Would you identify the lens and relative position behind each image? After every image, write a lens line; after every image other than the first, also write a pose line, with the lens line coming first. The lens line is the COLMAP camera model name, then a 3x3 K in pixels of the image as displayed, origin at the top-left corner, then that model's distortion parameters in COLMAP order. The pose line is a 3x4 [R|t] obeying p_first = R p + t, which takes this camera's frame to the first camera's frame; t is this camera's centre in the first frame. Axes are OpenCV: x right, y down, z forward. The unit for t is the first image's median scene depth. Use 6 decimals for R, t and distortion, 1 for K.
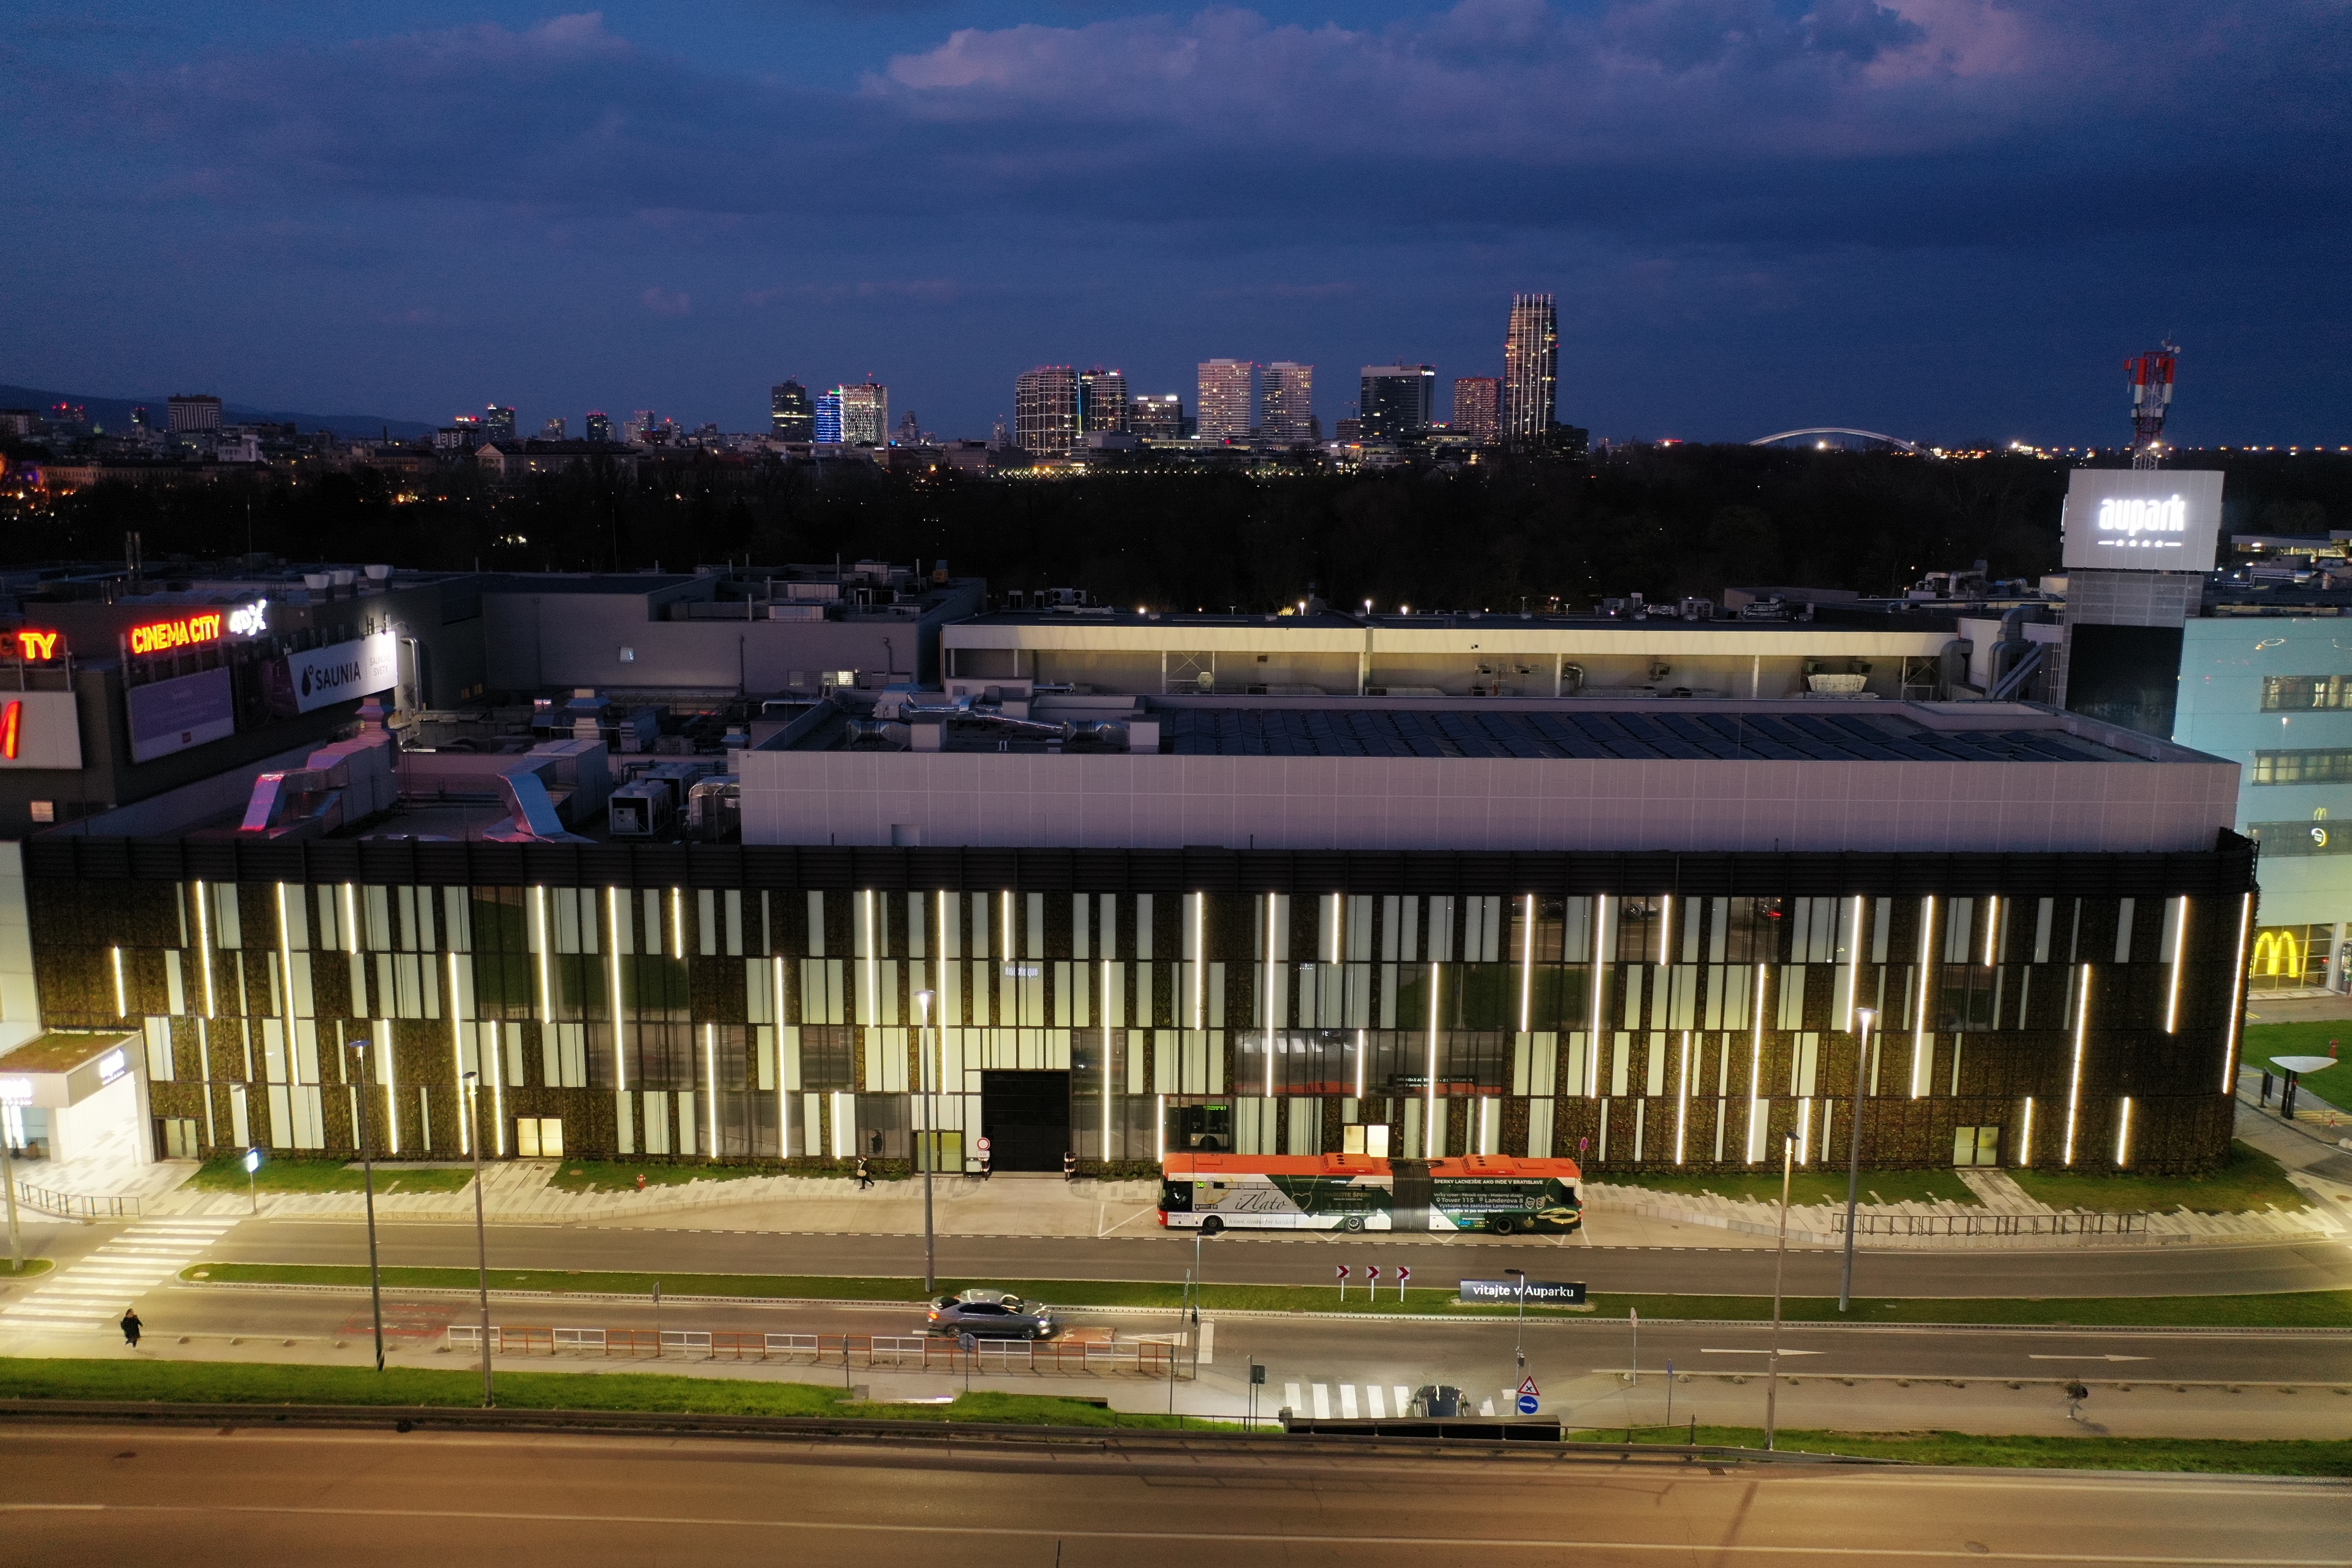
lens RADIAL K [[1847.1, 0, 1192.8], [0, 1847.1, 791.3], [0, 0, 1]] dist [-0.002131, 0.002149]
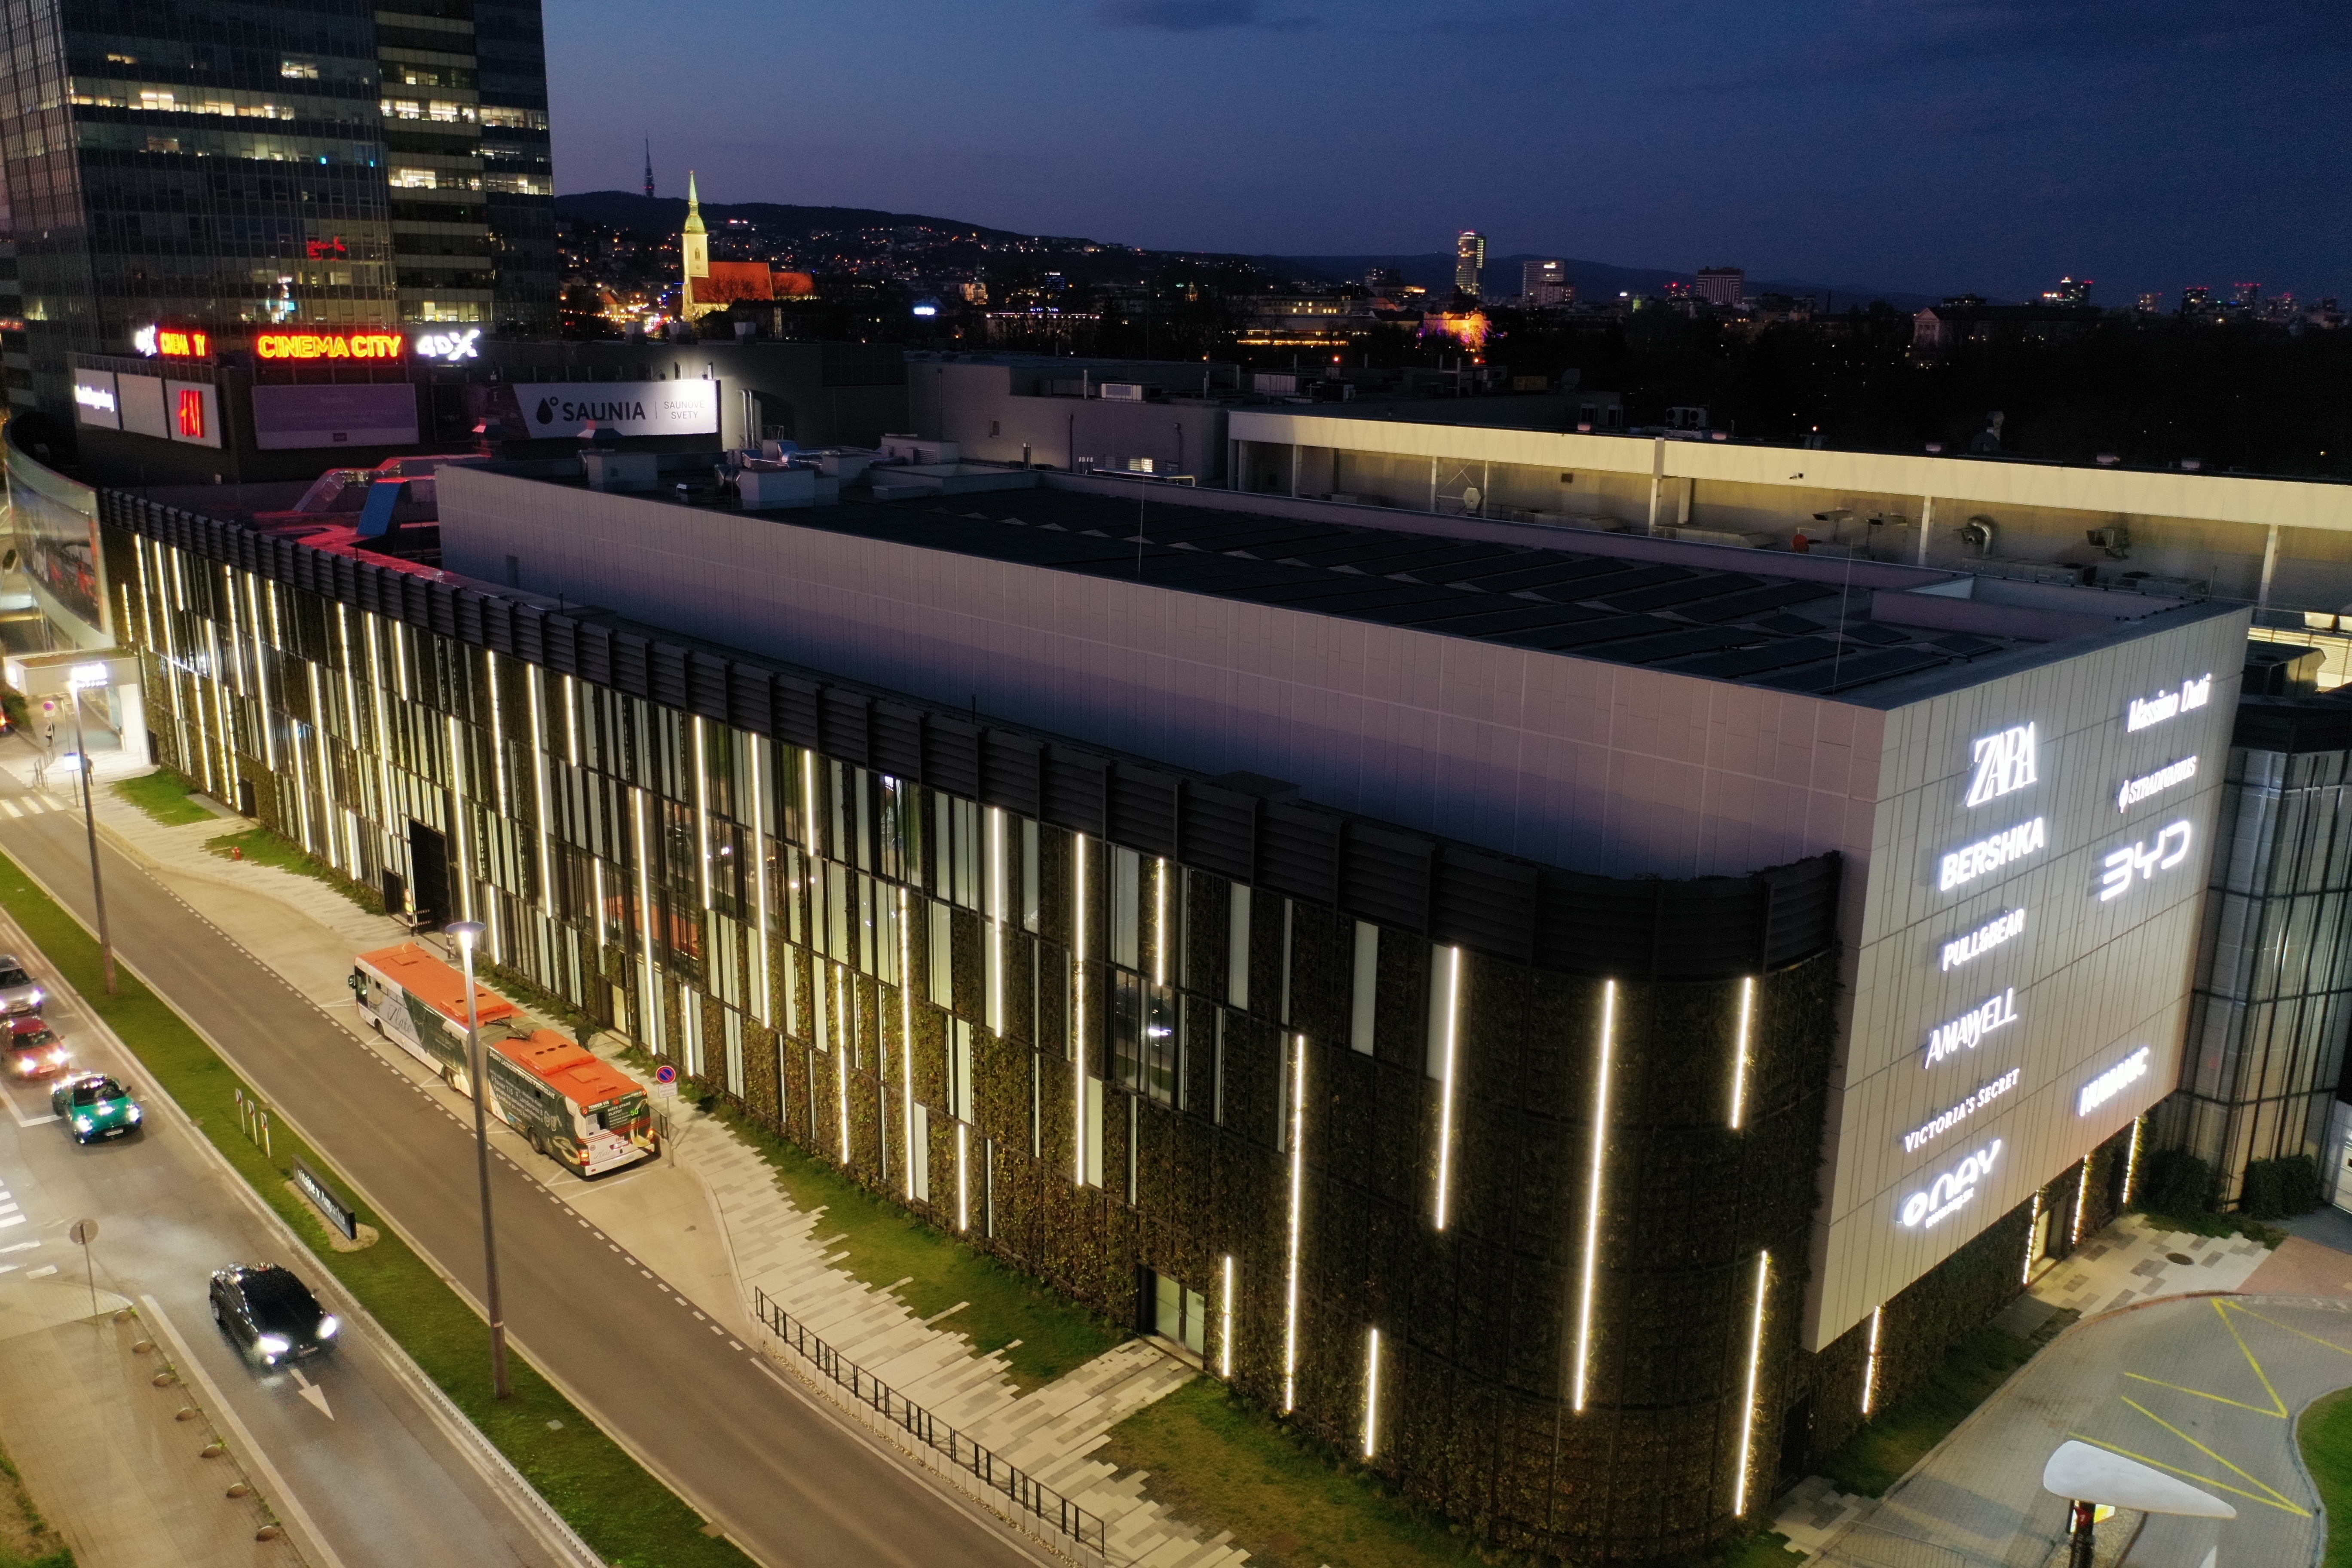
lens RADIAL K [[1847.1, 0, 1174.8], [0, 1847.1, 790.7], [0, 0, 1]] dist [-0.002131, 0.002149]
pose [[0.690684, 0.183016, -0.699614, 0.787027], [-0.139573, 0.982992, 0.119355, -0.025109], [0.709559, 0.015211, 0.704482, 0.617456]]
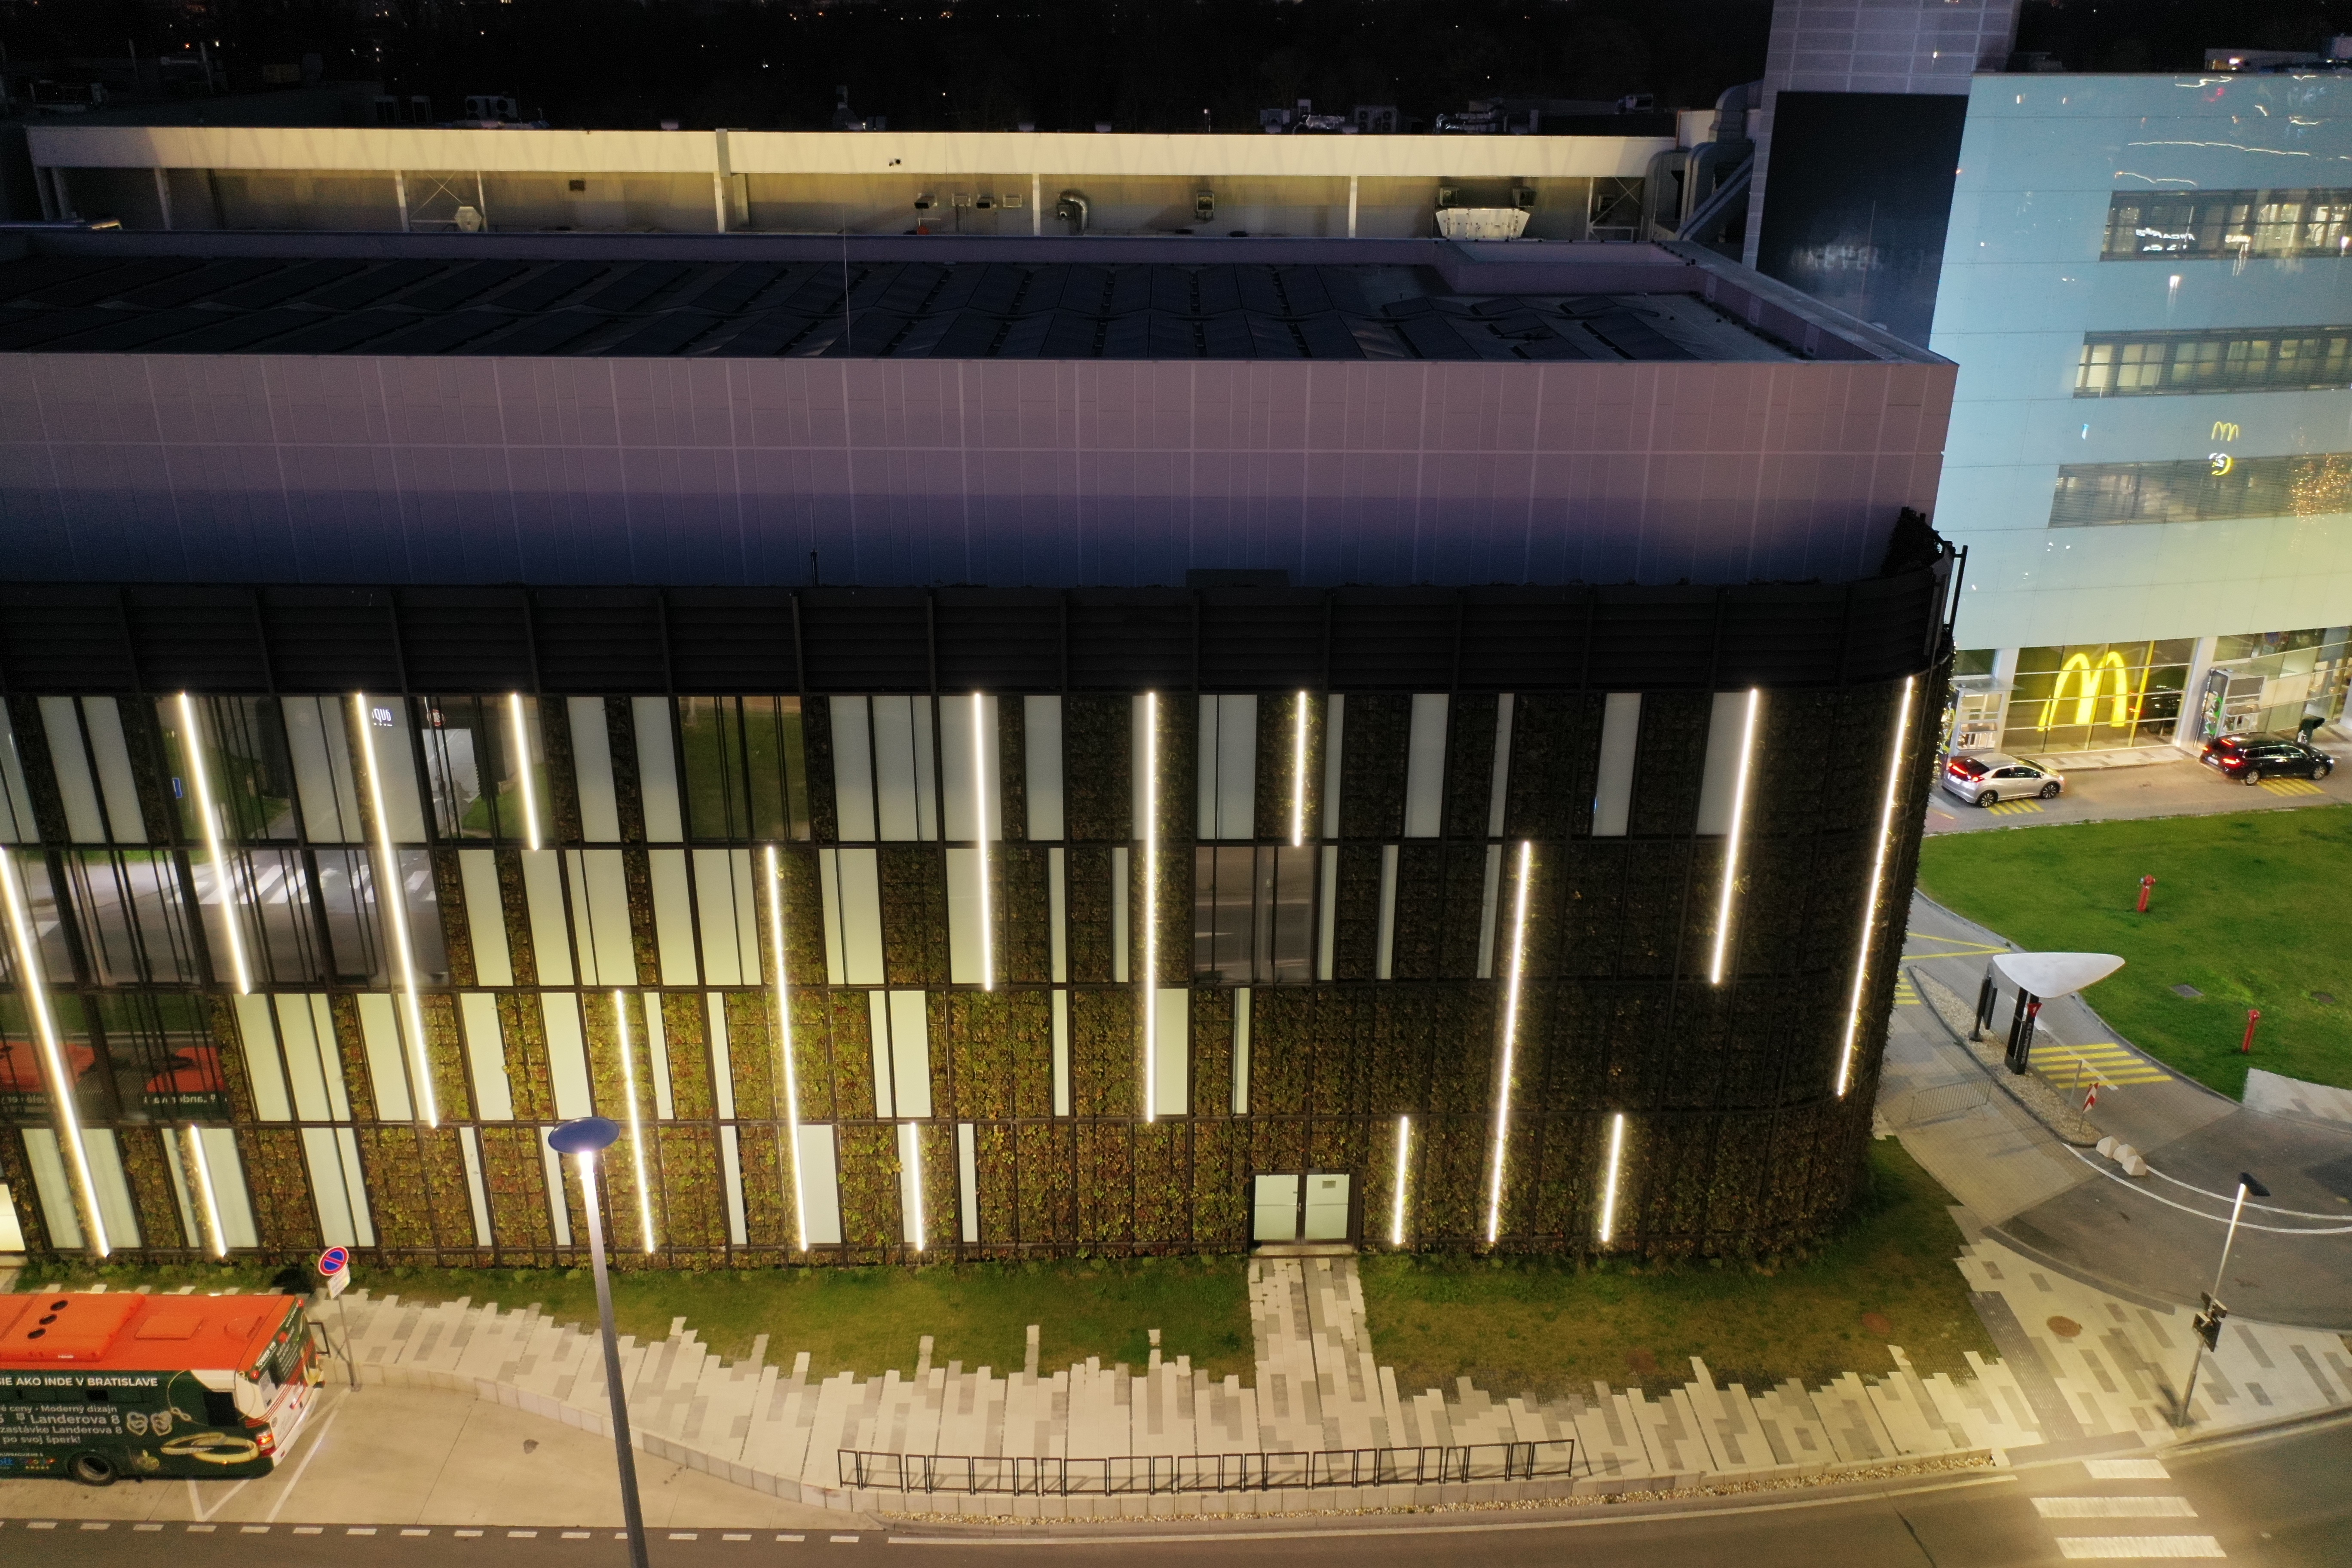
lens RADIAL K [[1847.1, 0, 1171.2], [0, 1847.1, 783.1], [0, 0, 1]] dist [-0.002131, 0.002149]
pose [[0.999971, -0.003924, 0.006486, 0.393148], [0.002436, 0.976579, 0.215146, -0.013107], [-0.007178, -0.215124, 0.976560, 0.572878]]
